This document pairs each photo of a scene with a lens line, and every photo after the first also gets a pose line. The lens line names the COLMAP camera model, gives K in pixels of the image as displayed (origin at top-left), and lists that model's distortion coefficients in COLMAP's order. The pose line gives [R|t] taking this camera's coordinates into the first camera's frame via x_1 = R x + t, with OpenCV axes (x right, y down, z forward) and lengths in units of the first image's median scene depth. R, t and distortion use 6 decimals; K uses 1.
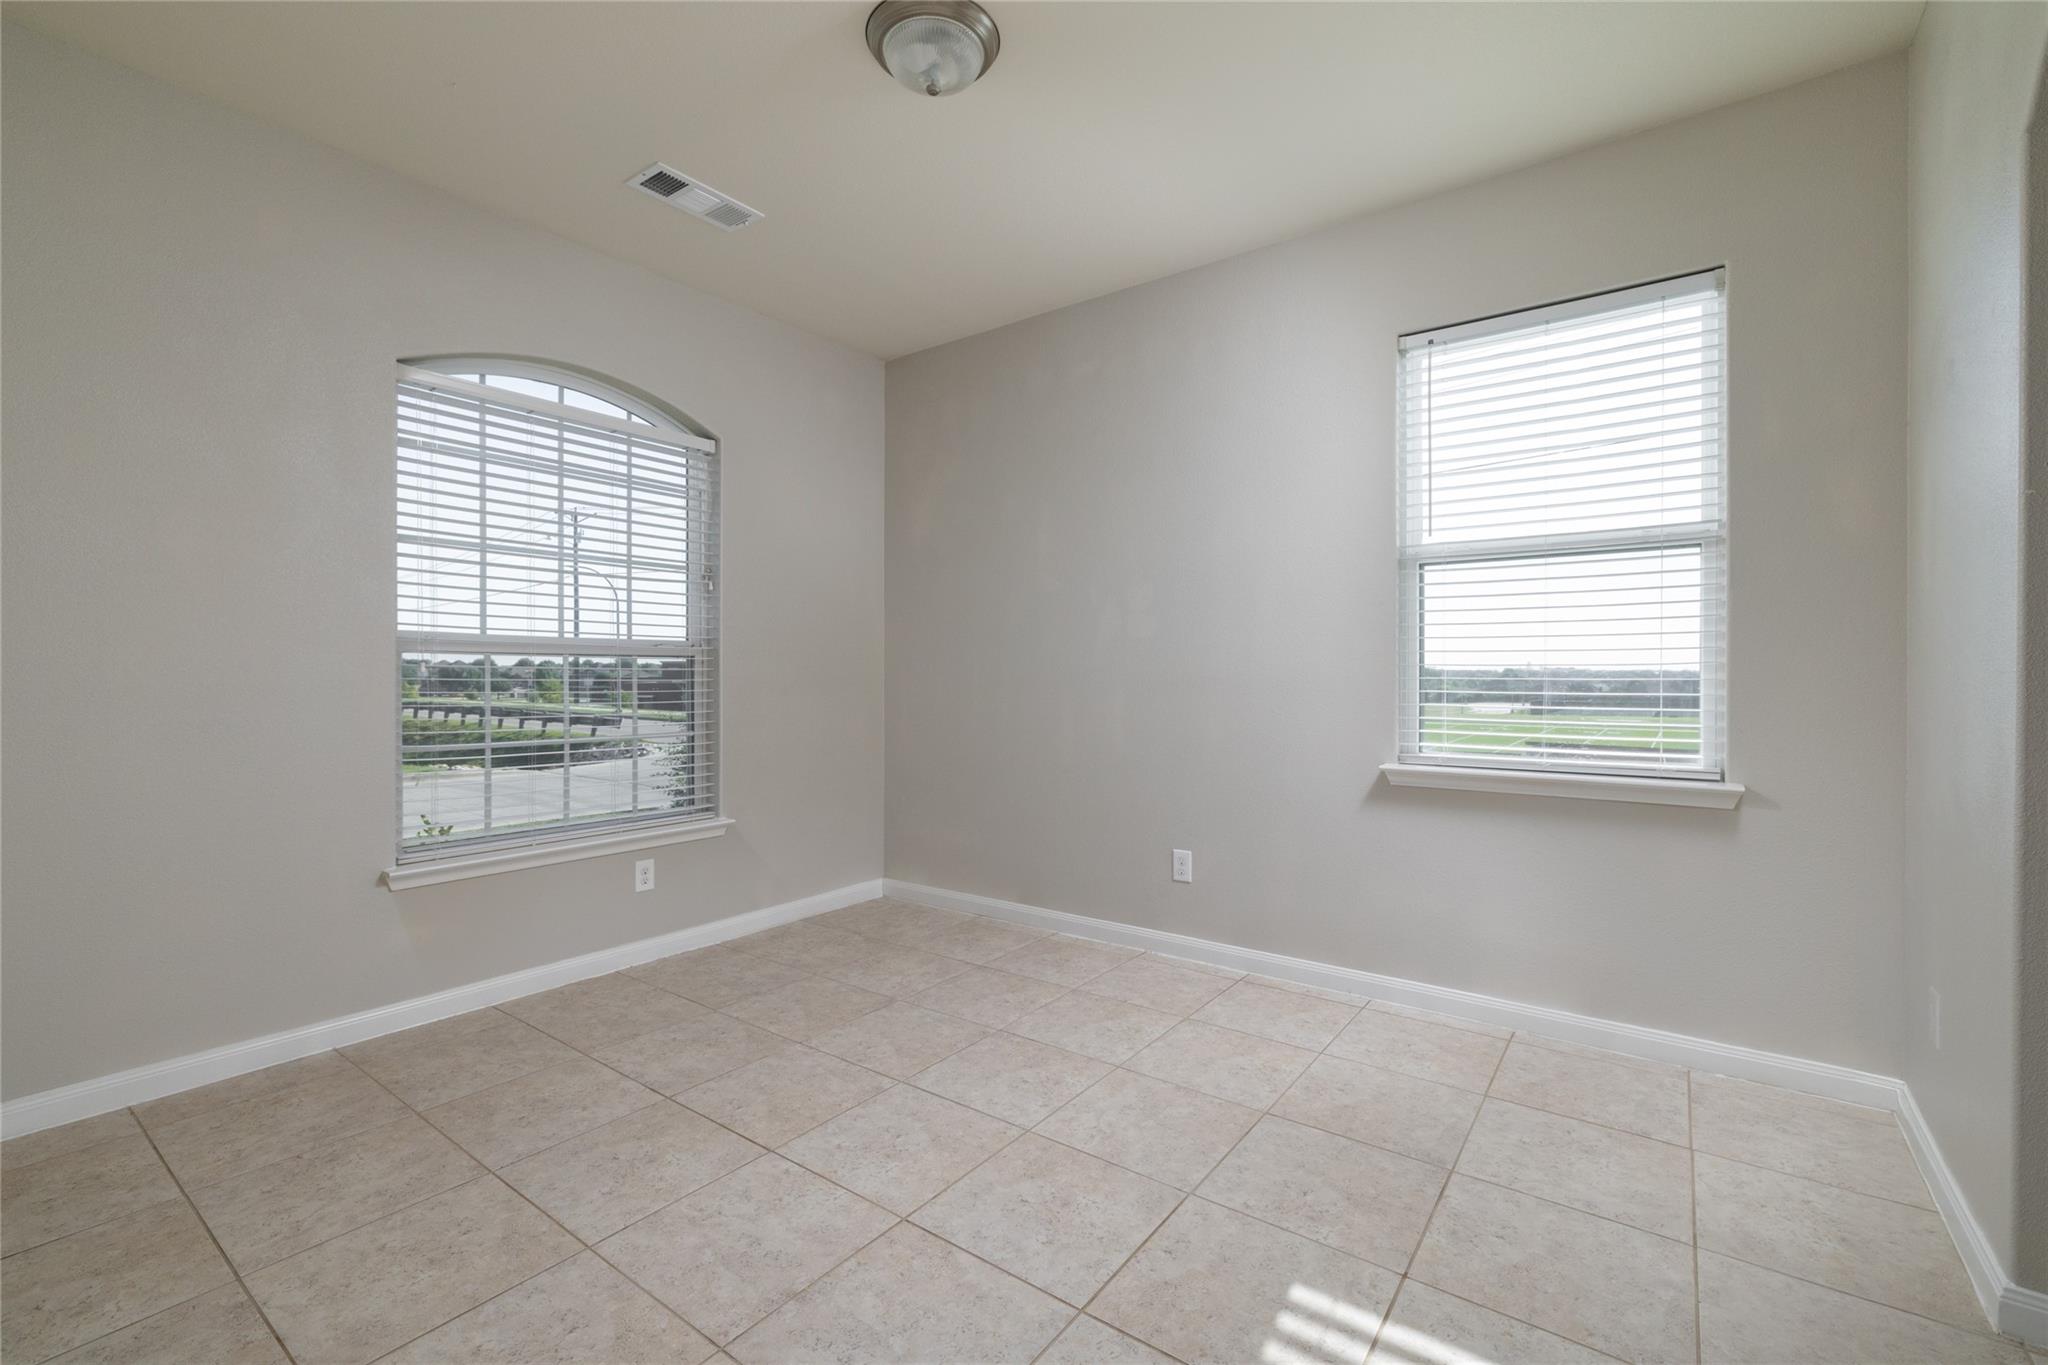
lens RADIAL K [[876.4, 0, 1018.5], [0, 876.4, 680.5], [0, 0, 1]] dist [0.007747, -0.000628]
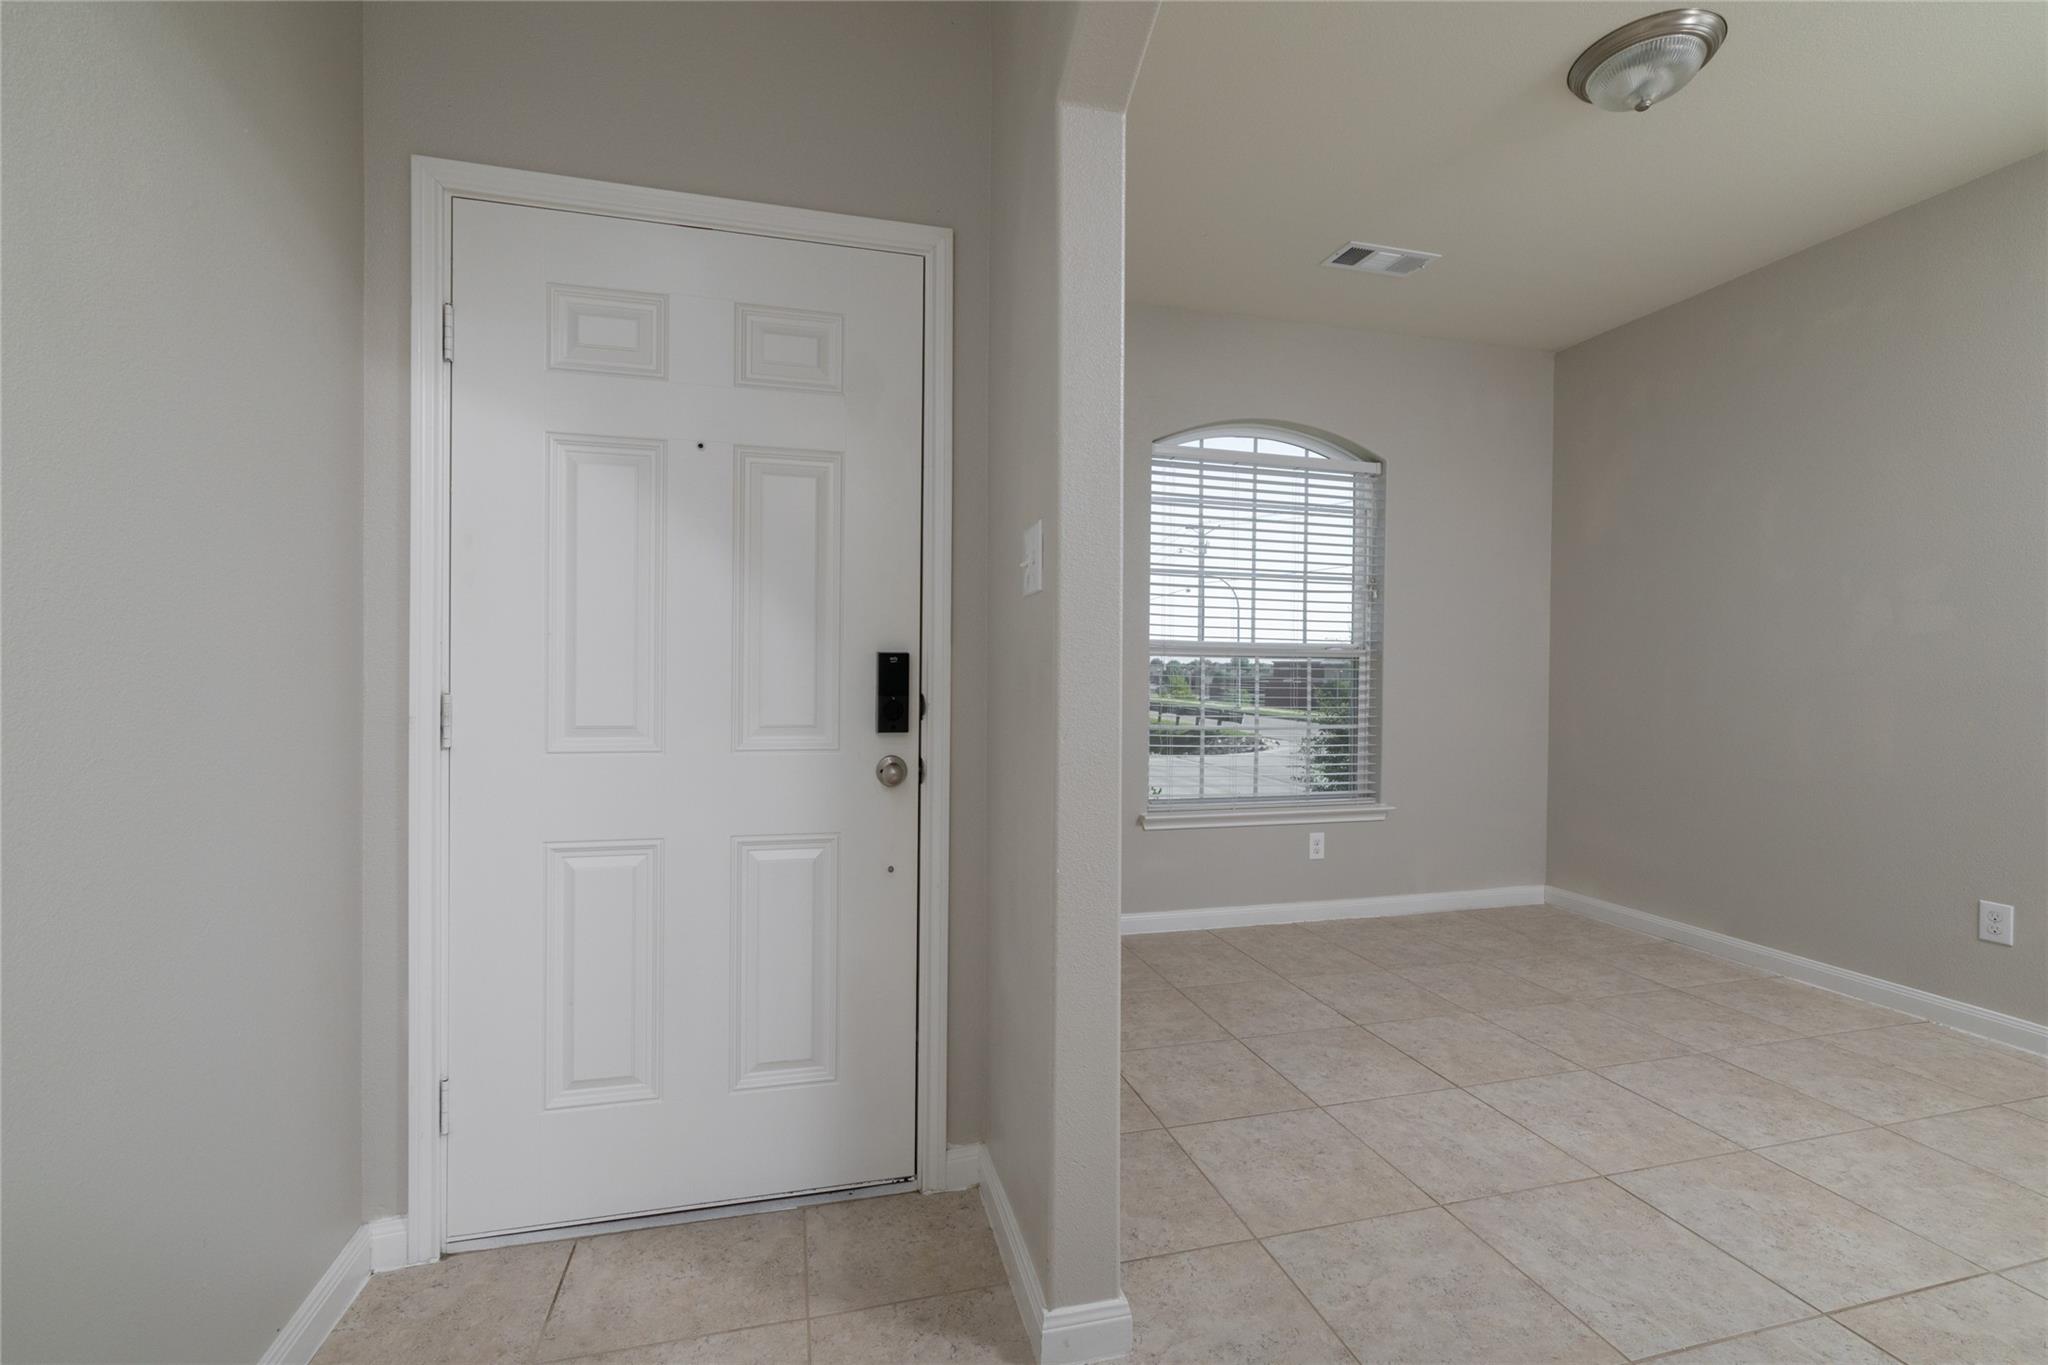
lens RADIAL K [[876.4, 0, 1033.0], [0, 876.4, 677.3], [0, 0, 1]] dist [0.007747, -0.000628]
pose [[0.792228, 0.011013, -0.610126, -0.019331], [-0.013170, 0.999913, 0.000947, 0.002594], [0.610084, 0.007285, 0.792304, -0.187789]]
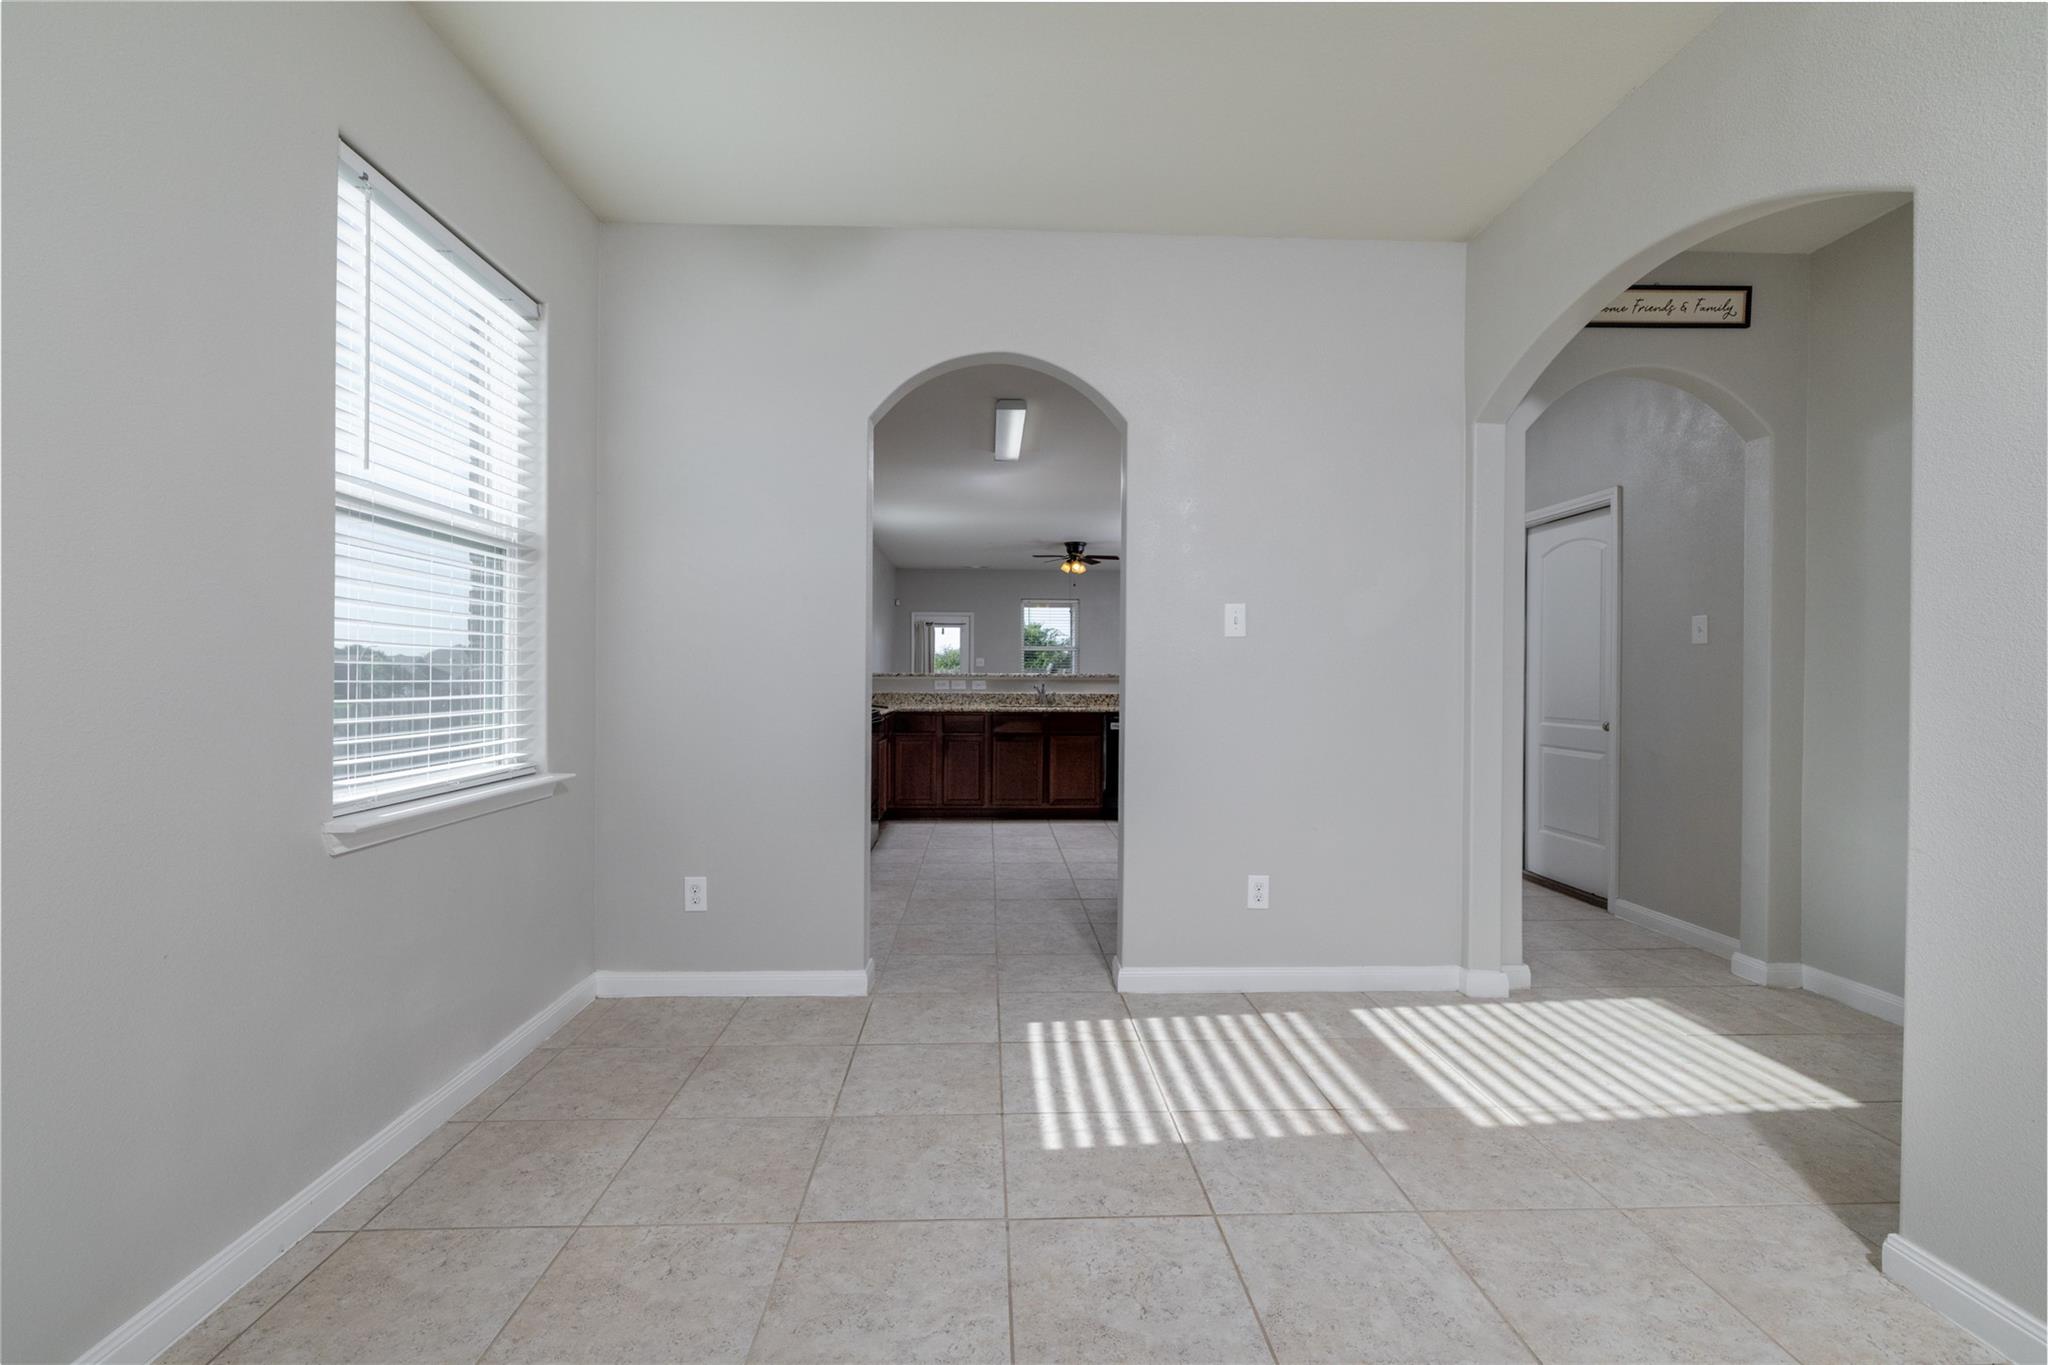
lens RADIAL K [[876.4, 0, 1015.7], [0, 876.4, 676.7], [0, 0, 1]] dist [0.007747, -0.000628]
pose [[-0.630126, -0.003265, 0.776486, -0.367626], [-0.001798, 0.999995, 0.002746, -0.008957], [-0.776491, 0.000334, -0.630129, 1.056630]]
